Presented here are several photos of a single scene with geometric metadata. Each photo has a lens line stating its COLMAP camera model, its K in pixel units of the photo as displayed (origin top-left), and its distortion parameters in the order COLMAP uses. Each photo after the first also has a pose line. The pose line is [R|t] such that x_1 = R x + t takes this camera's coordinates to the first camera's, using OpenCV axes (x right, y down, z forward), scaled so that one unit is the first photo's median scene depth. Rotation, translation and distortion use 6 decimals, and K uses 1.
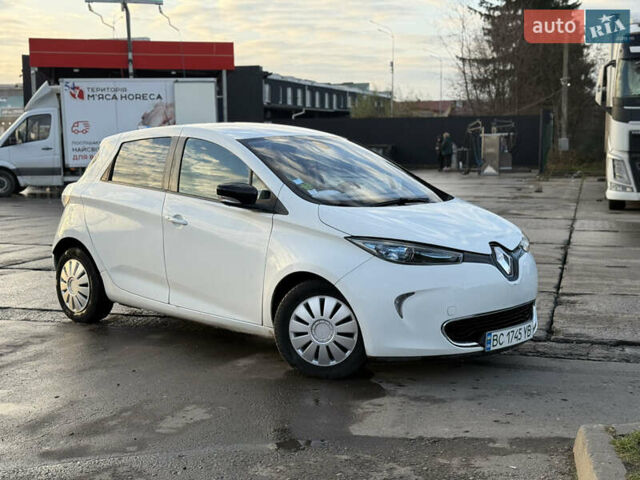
lens RADIAL K [[895.7, 0, 320.2], [0, 895.7, 244.4], [0, 0, 1]] dist [0.116284, 0.000000]
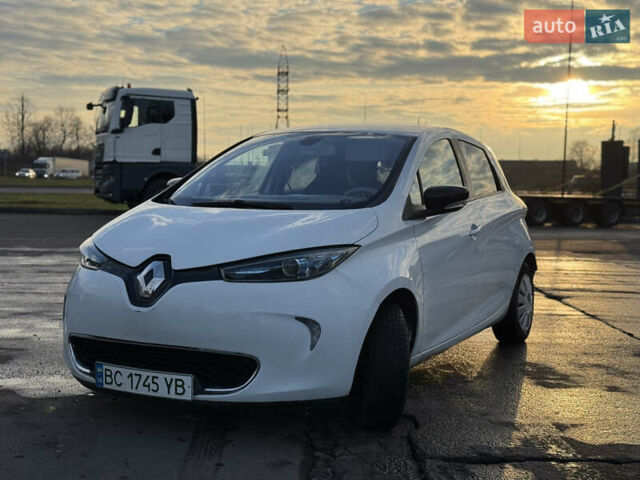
lens RADIAL K [[895.7, 0, 315.3], [0, 895.7, 243.0], [0, 0, 1]] dist [0.116284, 0.000000]
pose [[0.290284, 0.077422, -0.953803, 0.960696], [-0.134384, 0.990143, 0.039472, -0.060317], [0.947458, 0.116718, 0.297827, 0.909134]]
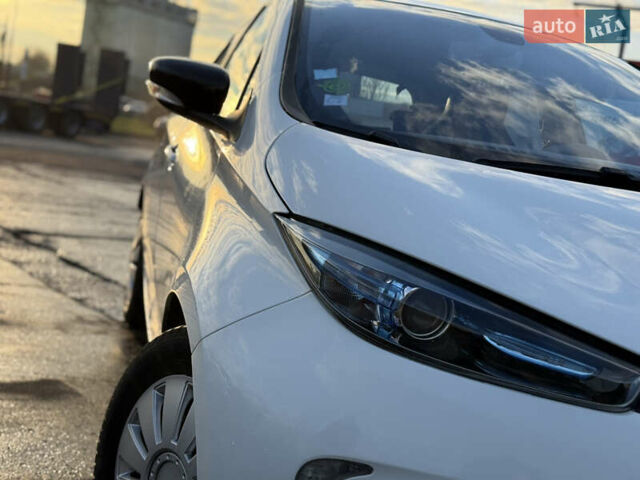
lens RADIAL K [[895.7, 0, 318.9], [0, 895.7, 237.1], [0, 0, 1]] dist [0.116284, 0.000000]
pose [[0.825587, 0.205654, -0.525464, 0.199155], [-0.238755, 0.971067, 0.004931, -0.005056], [0.511275, 0.121386, 0.850802, 0.732671]]
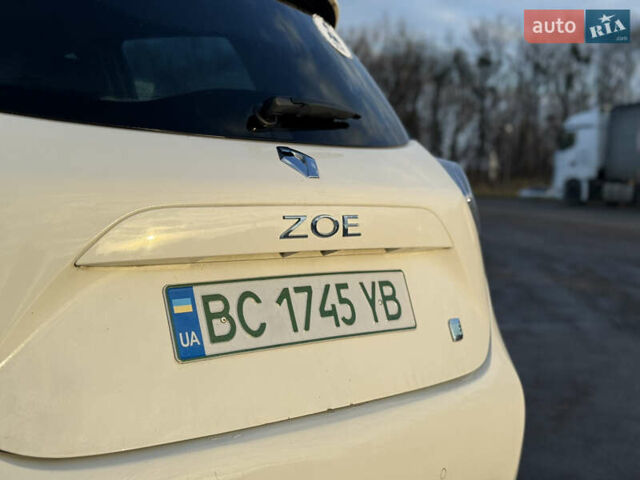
lens RADIAL K [[895.7, 0, 320.1], [0, 895.7, 240.7], [0, 0, 1]] dist [0.116284, 0.000000]
pose [[0.964820, -0.262238, -0.018795, 0.228367], [0.241136, 0.911135, -0.334196, 0.175450], [0.104764, 0.317906, 0.942316, 0.746081]]
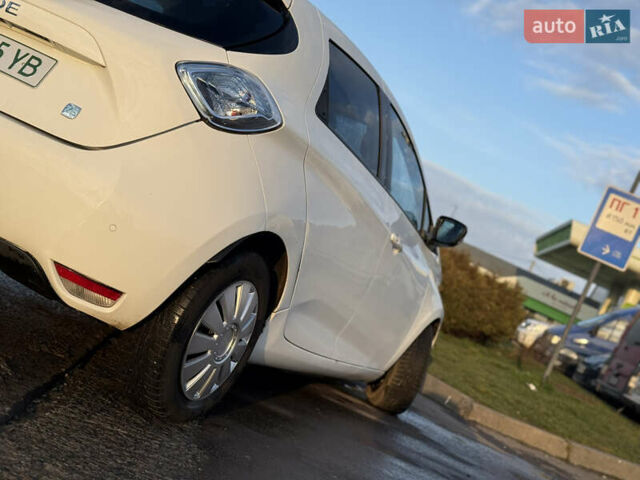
lens RADIAL K [[895.7, 0, 321.3], [0, 895.7, 251.0], [0, 0, 1]] dist [0.116284, 0.000000]
pose [[0.481731, -0.116061, -0.868600, 0.737044], [-0.592640, 0.687005, -0.420478, 0.283682], [0.645533, 0.717324, 0.262169, 1.080471]]
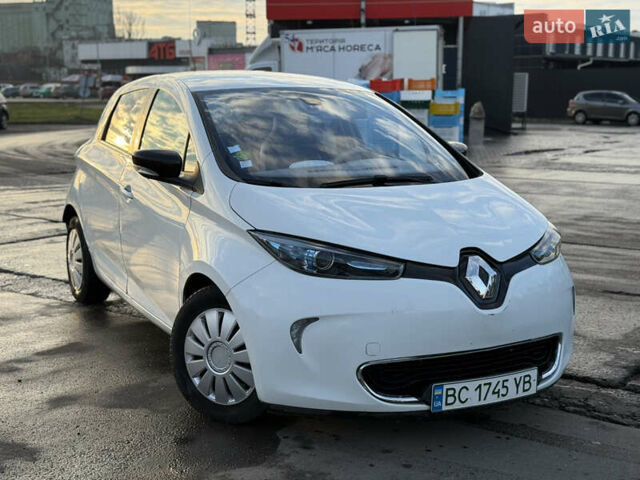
lens RADIAL K [[895.7, 0, 317.0], [0, 895.7, 241.2], [0, 0, 1]] dist [0.116284, 0.000000]
pose [[0.947700, 0.057588, -0.313923, 0.298637], [-0.042799, 0.997634, 0.053805, -0.039370], [0.316279, -0.037556, 0.947923, 0.333699]]
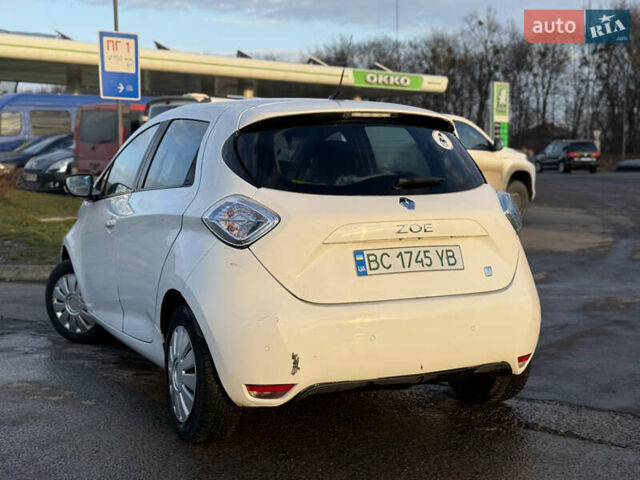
lens RADIAL K [[895.7, 0, 317.7], [0, 895.7, 242.8], [0, 0, 1]] dist [0.116284, 0.000000]
pose [[0.901258, -0.270654, -0.338349, 0.392379], [0.131236, 0.914736, -0.382146, 0.352572], [0.412929, 0.300008, 0.859933, 0.361500]]
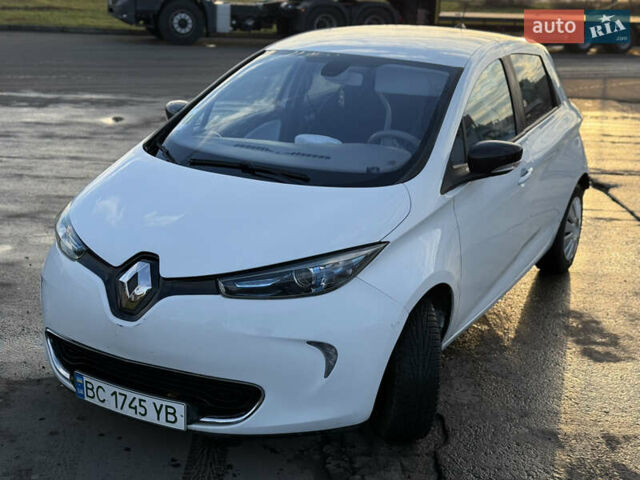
lens RADIAL K [[895.7, 0, 322.7], [0, 895.7, 252.1], [0, 0, 1]] dist [0.116284, 0.000000]
pose [[0.265887, 0.297876, -0.916828, 0.808538], [-0.153439, 0.952015, 0.264810, -0.190139], [0.951715, 0.070267, 0.298834, 0.941575]]
